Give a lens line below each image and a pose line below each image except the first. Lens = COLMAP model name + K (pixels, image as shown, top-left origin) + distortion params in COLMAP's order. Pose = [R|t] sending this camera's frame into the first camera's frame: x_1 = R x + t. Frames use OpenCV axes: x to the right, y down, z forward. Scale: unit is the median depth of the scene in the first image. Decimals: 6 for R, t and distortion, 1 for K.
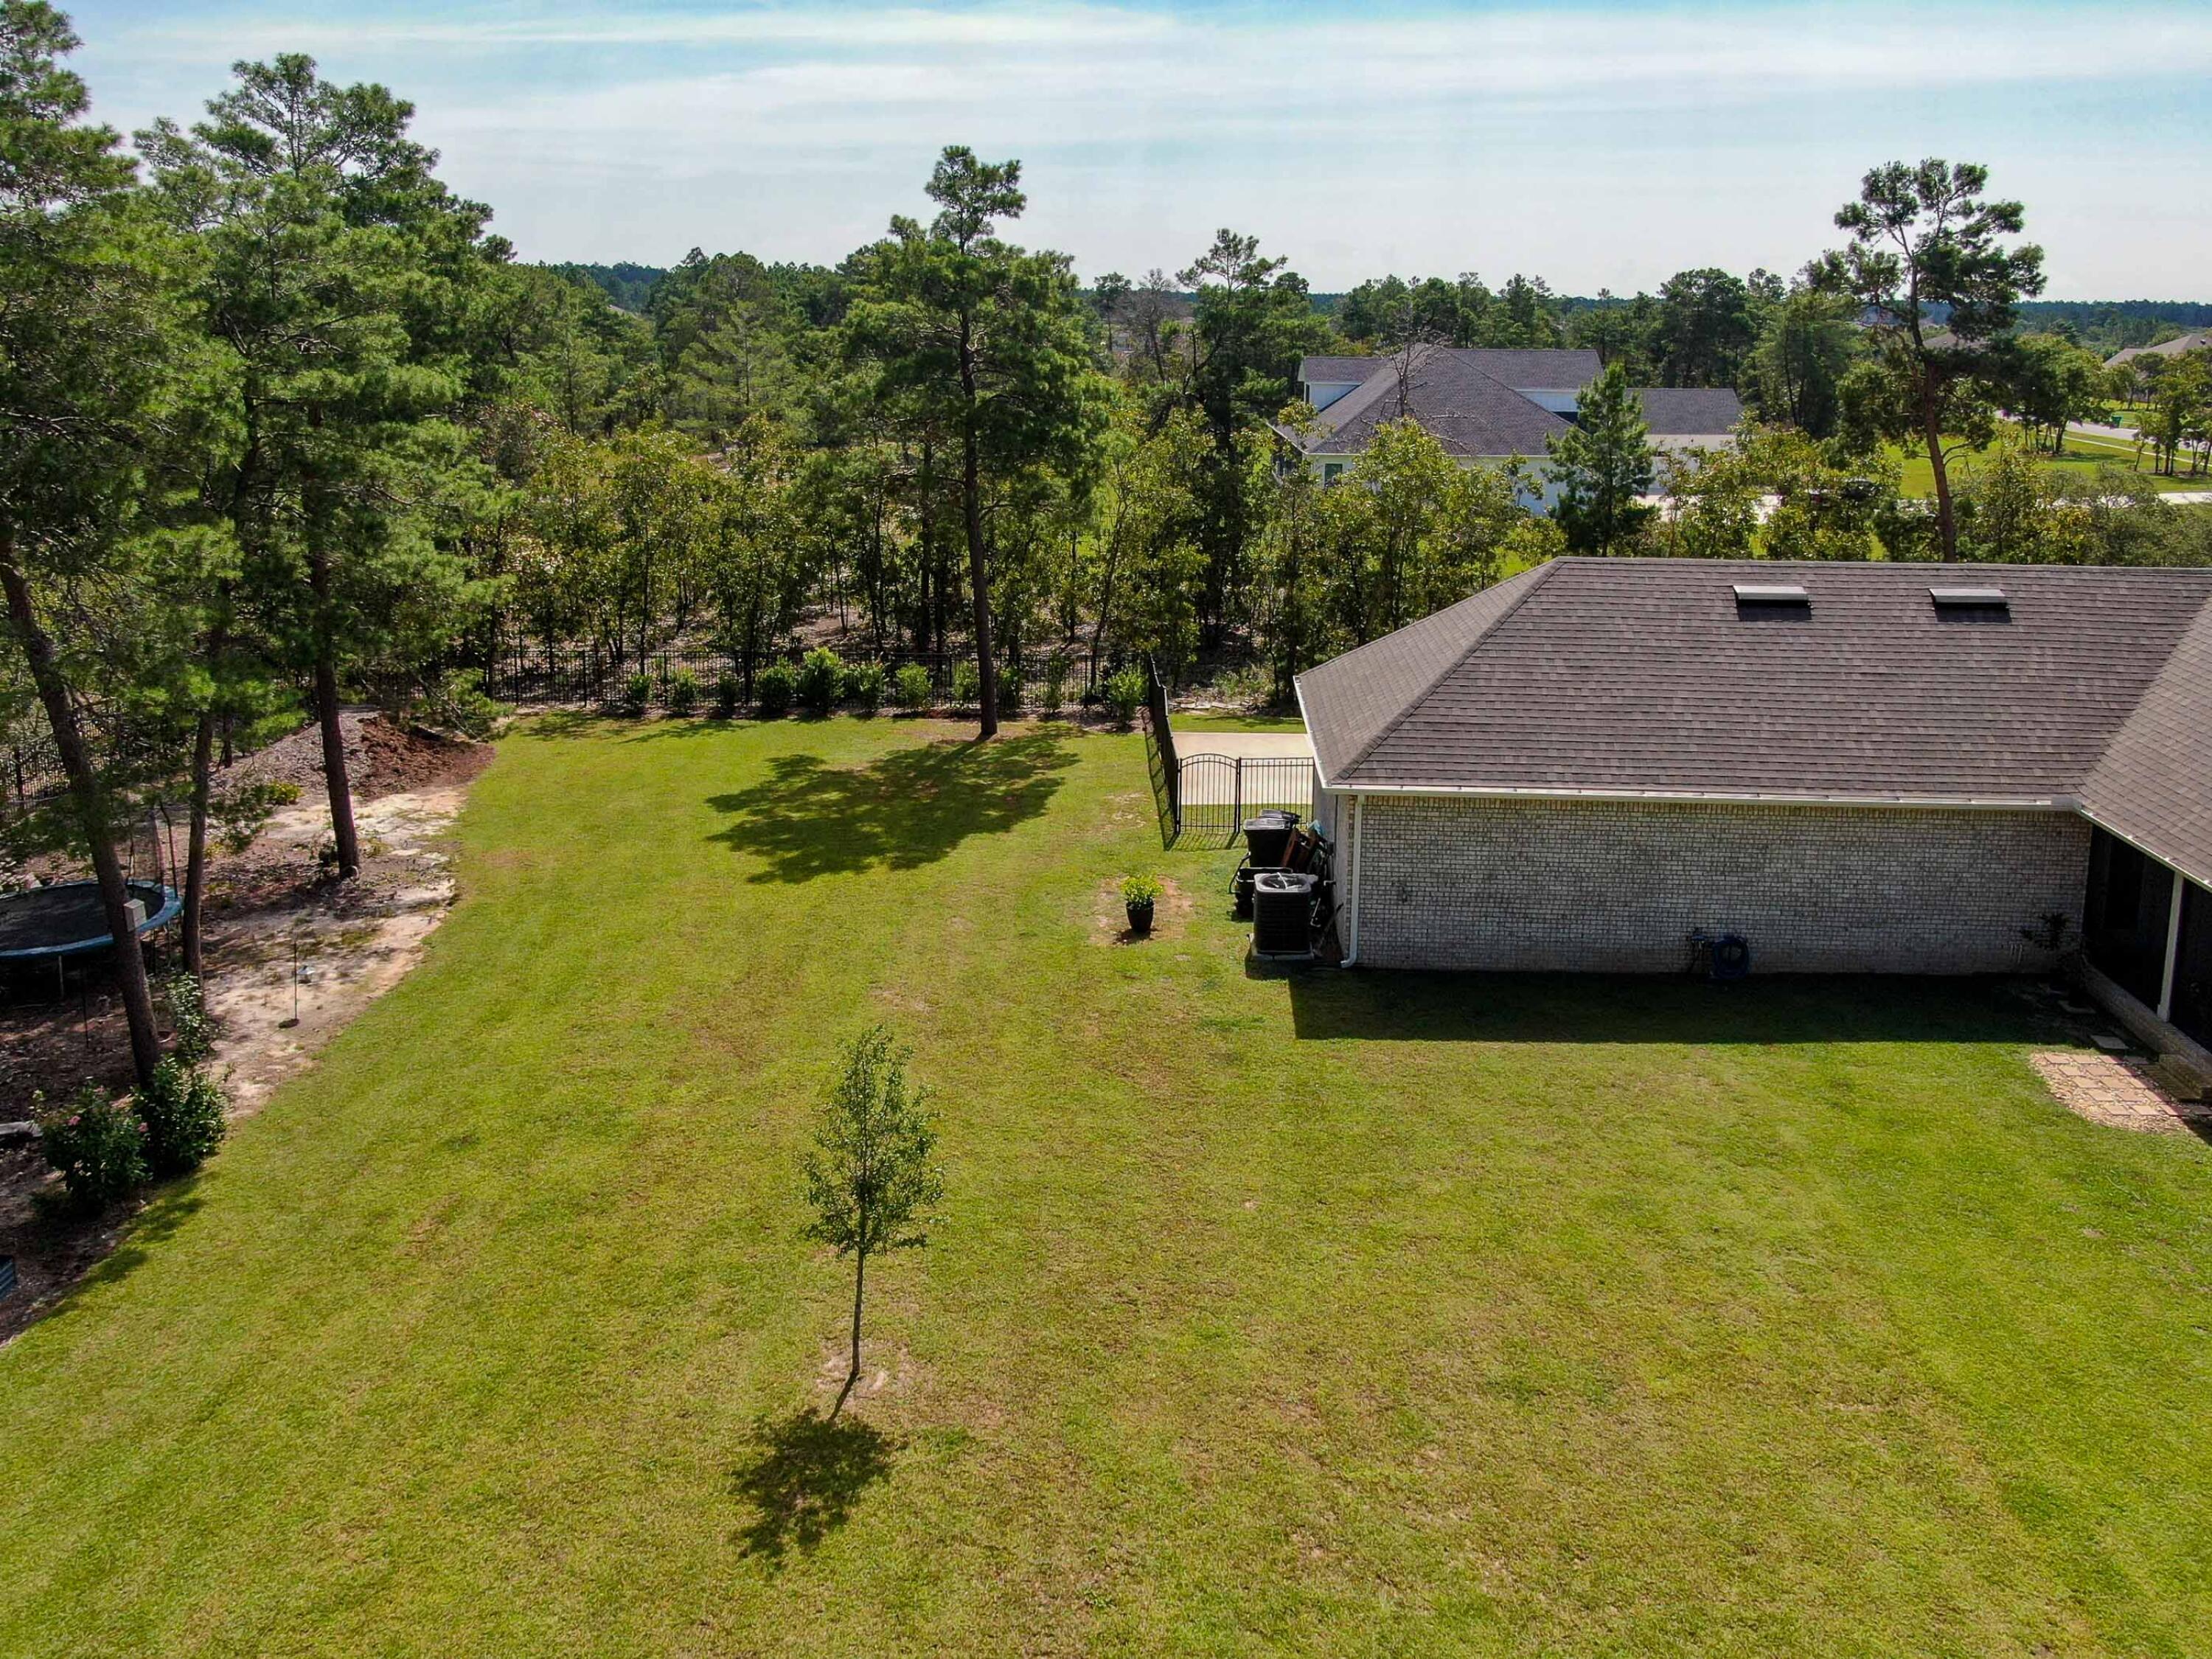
lens RADIAL K [[1604.0, 0, 1106.0], [0, 1604.0, 829.5], [0, 0, 1]] dist [-0.012110, 0.004444]
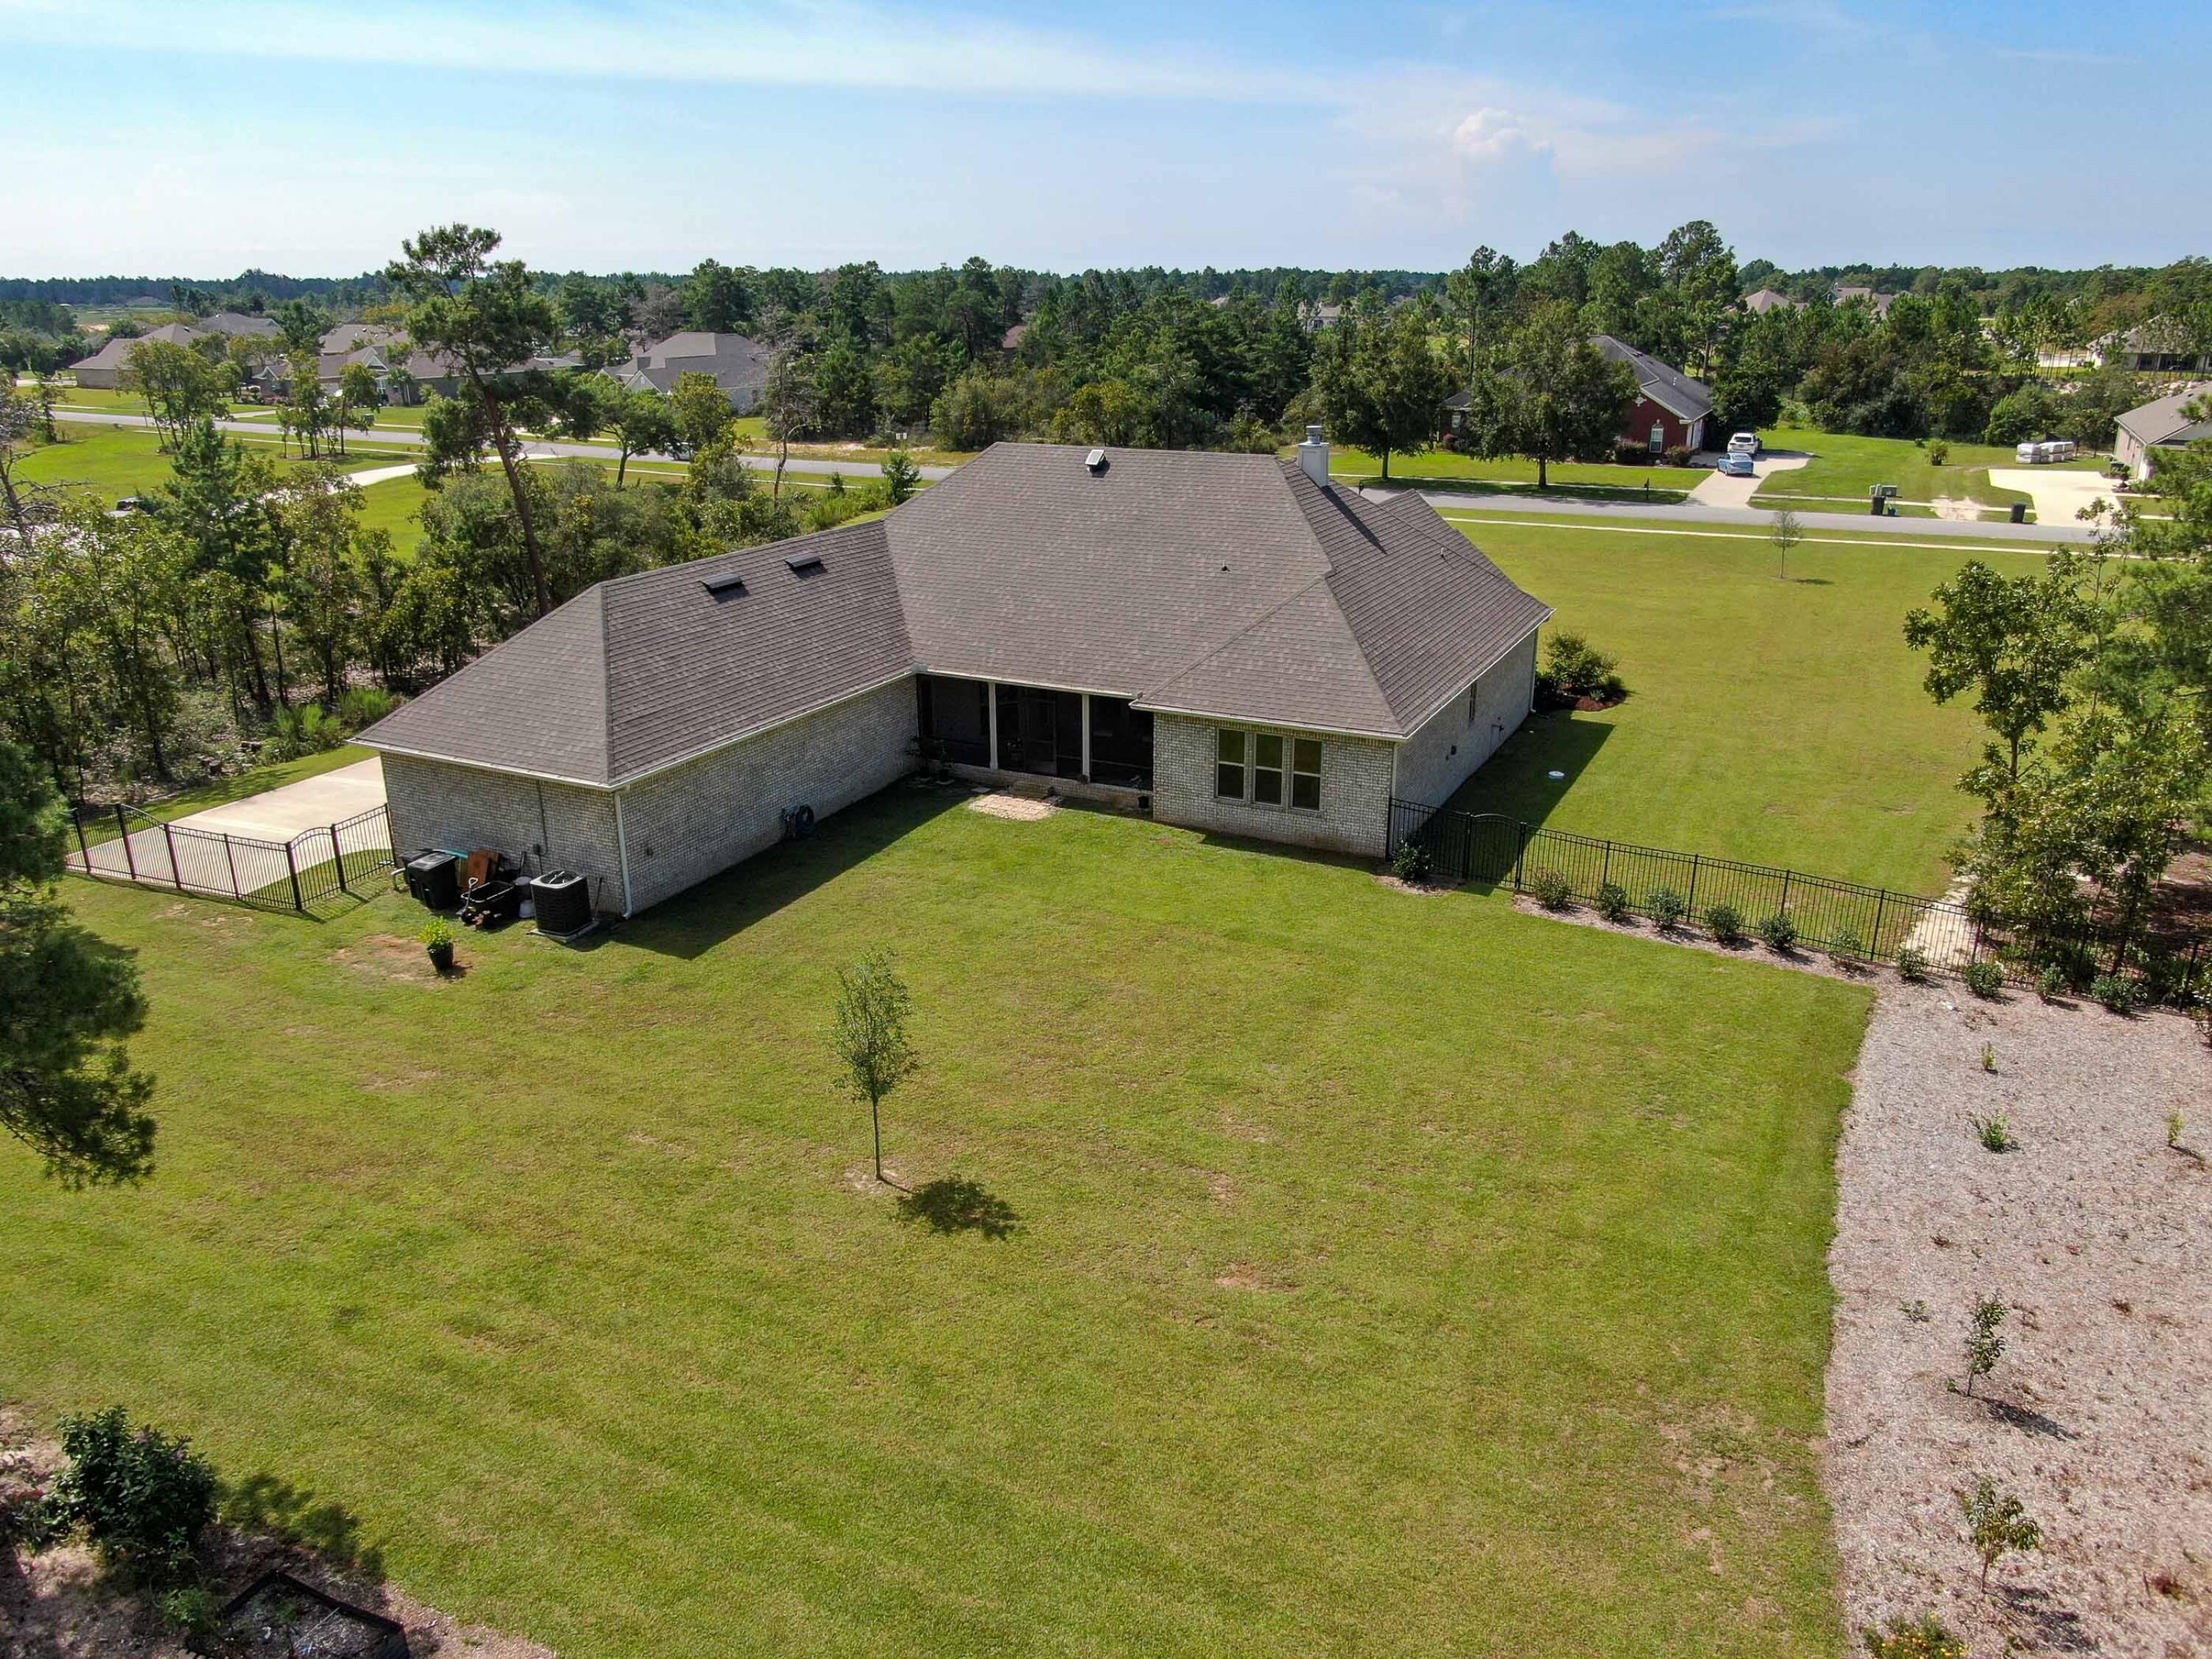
lens RADIAL K [[1595.0, 0, 1106.0], [0, 1595.0, 829.5], [0, 0, 1]] dist [-0.009330, -0.000307]
pose [[0.406273, -0.307018, 0.860629, -0.854219], [0.293643, 0.935772, 0.195206, -0.131674], [-0.865284, 0.173411, 0.470333, 0.041516]]
